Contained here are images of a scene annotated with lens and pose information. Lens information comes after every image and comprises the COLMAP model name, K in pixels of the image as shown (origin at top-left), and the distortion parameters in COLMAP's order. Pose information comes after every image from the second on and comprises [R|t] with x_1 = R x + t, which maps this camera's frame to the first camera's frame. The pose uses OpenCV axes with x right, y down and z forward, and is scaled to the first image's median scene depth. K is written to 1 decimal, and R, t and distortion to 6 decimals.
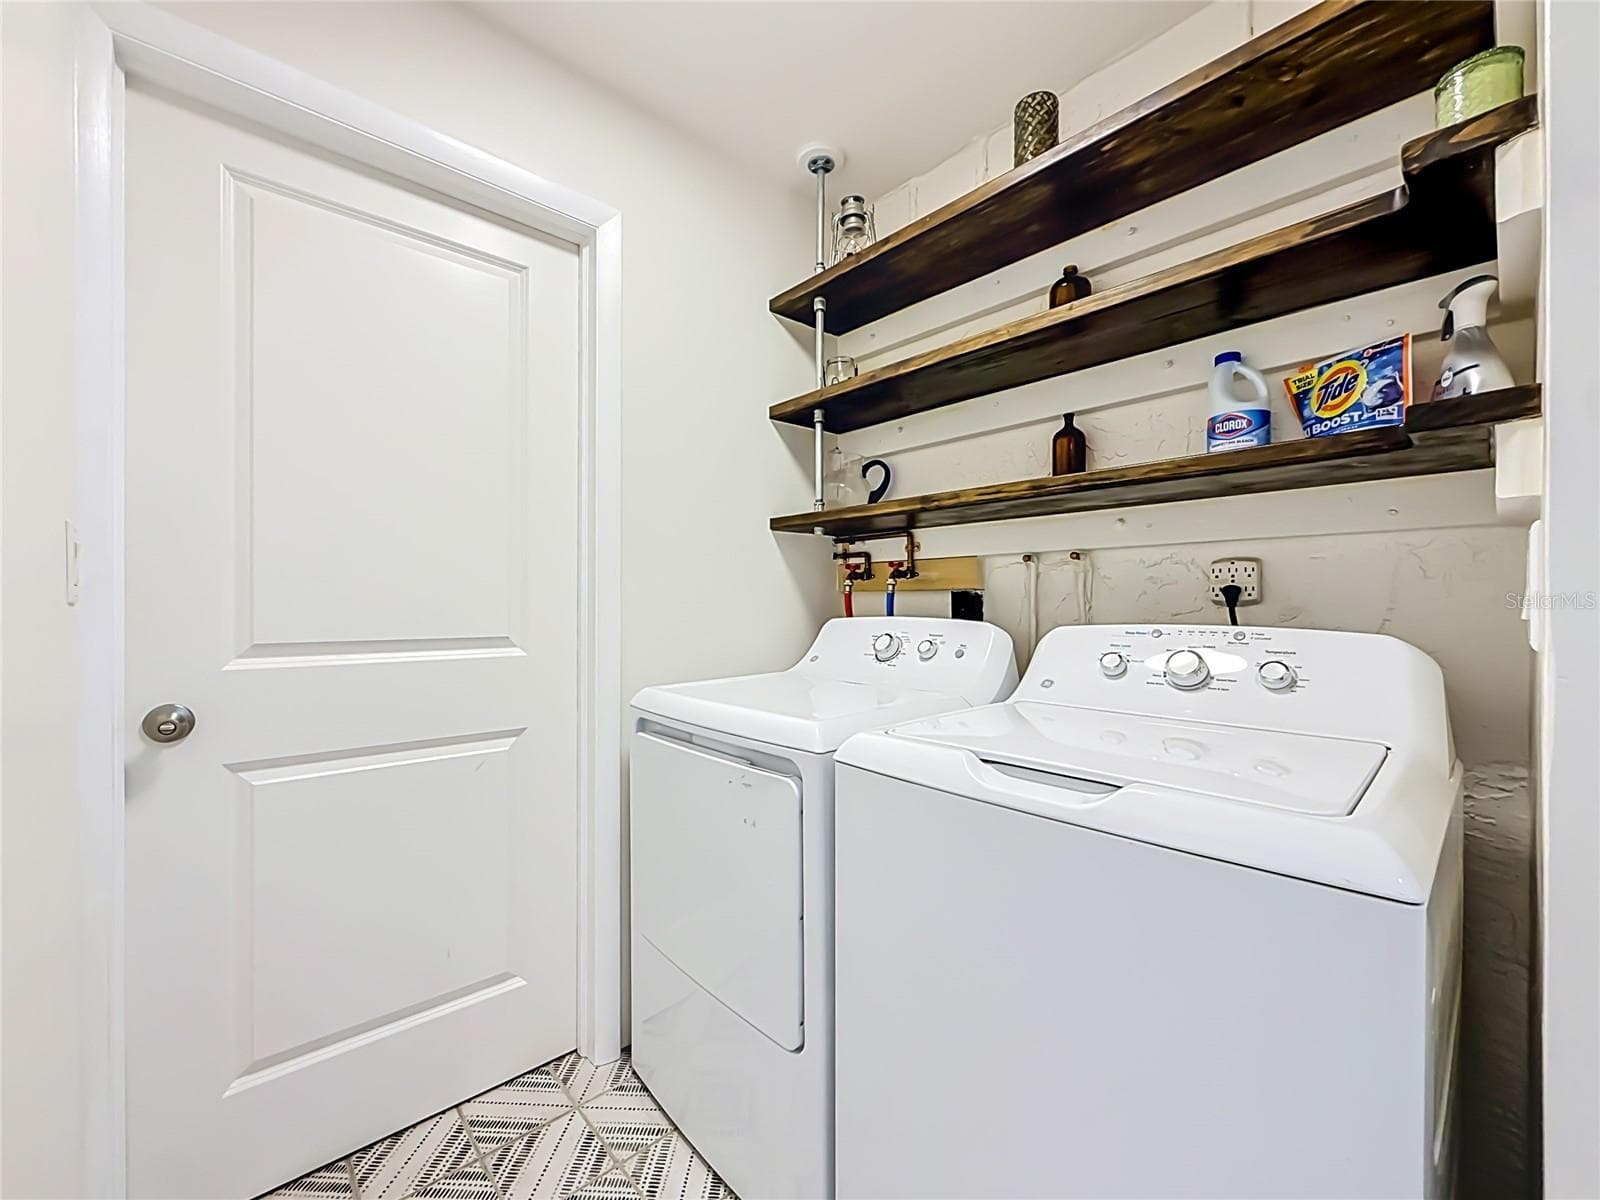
lens RADIAL K [[651.4, 0, 794.0], [0, 651.4, 606.7], [0, 0, 1]] dist [0.000976, 0.000282]
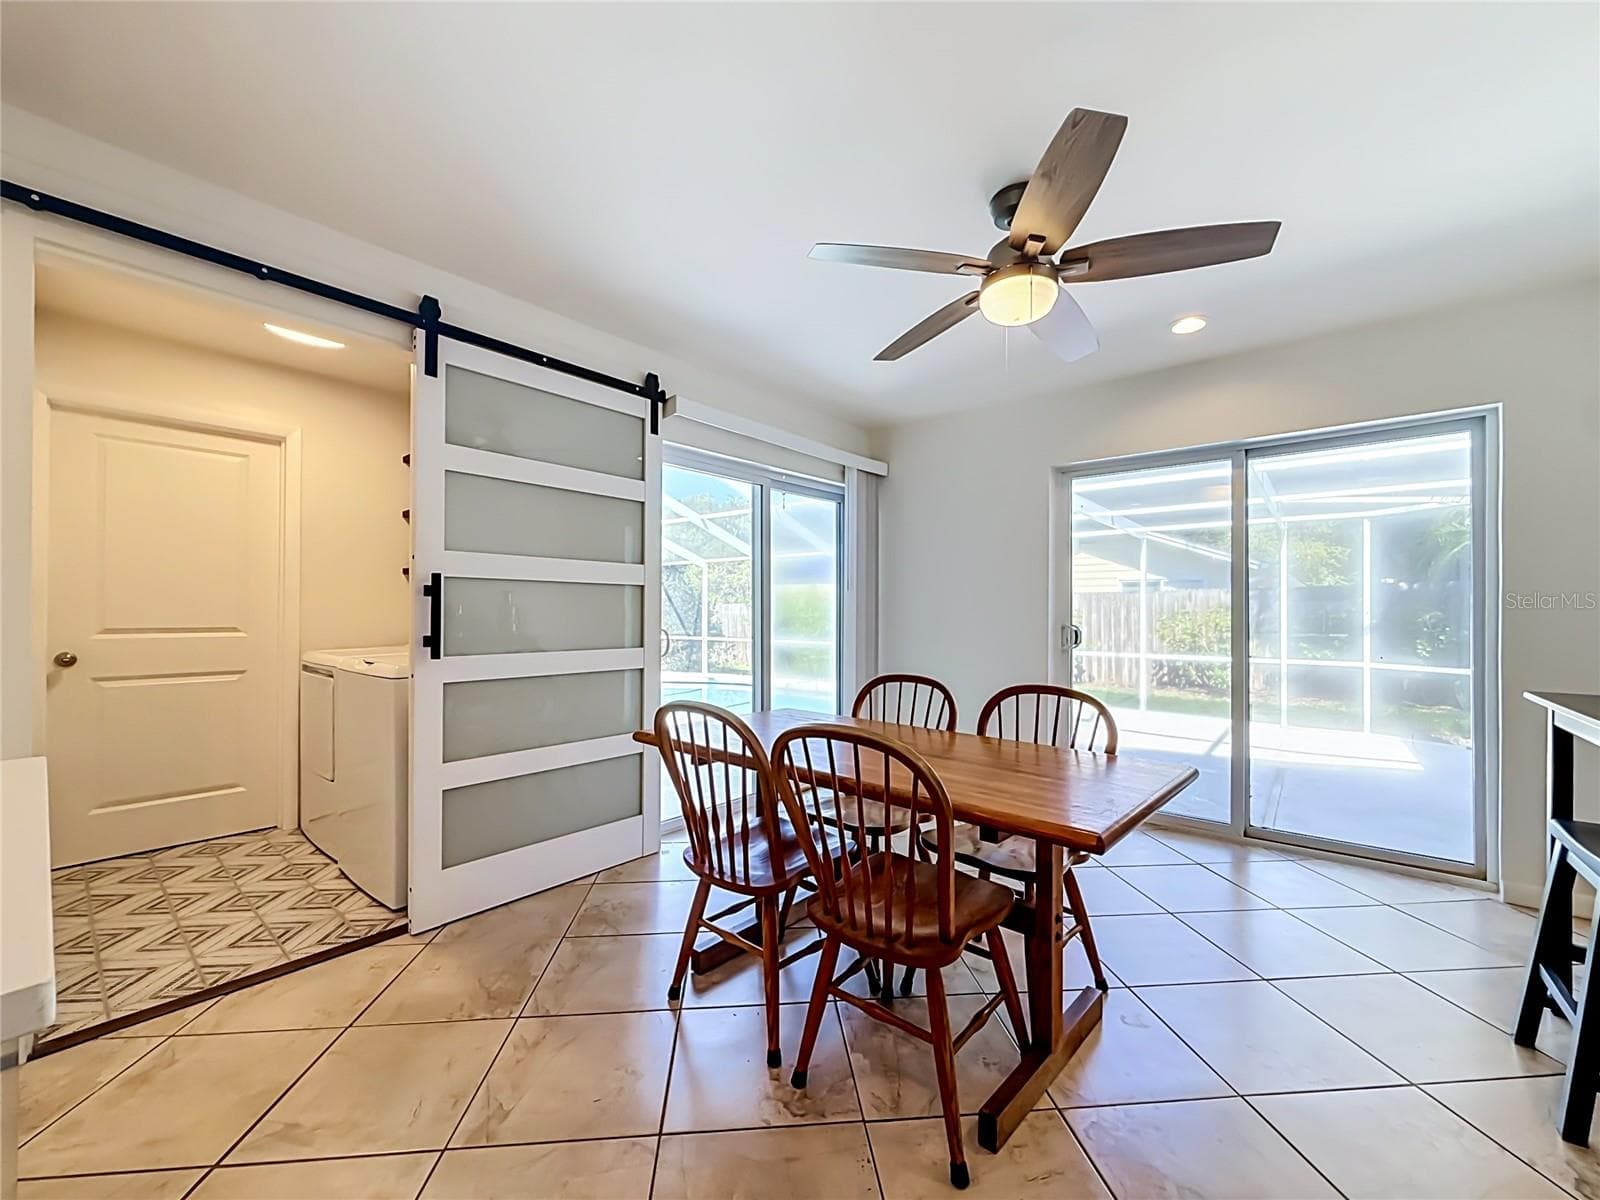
lens RADIAL K [[651.4, 0, 794.2], [0, 651.4, 610.3], [0, 0, 1]] dist [0.000976, 0.000282]
pose [[0.992132, 0.006004, 0.125051, 1.224724], [-0.005567, 0.999977, -0.003849, -0.012820], [-0.125071, 0.003123, 0.992143, -1.497337]]
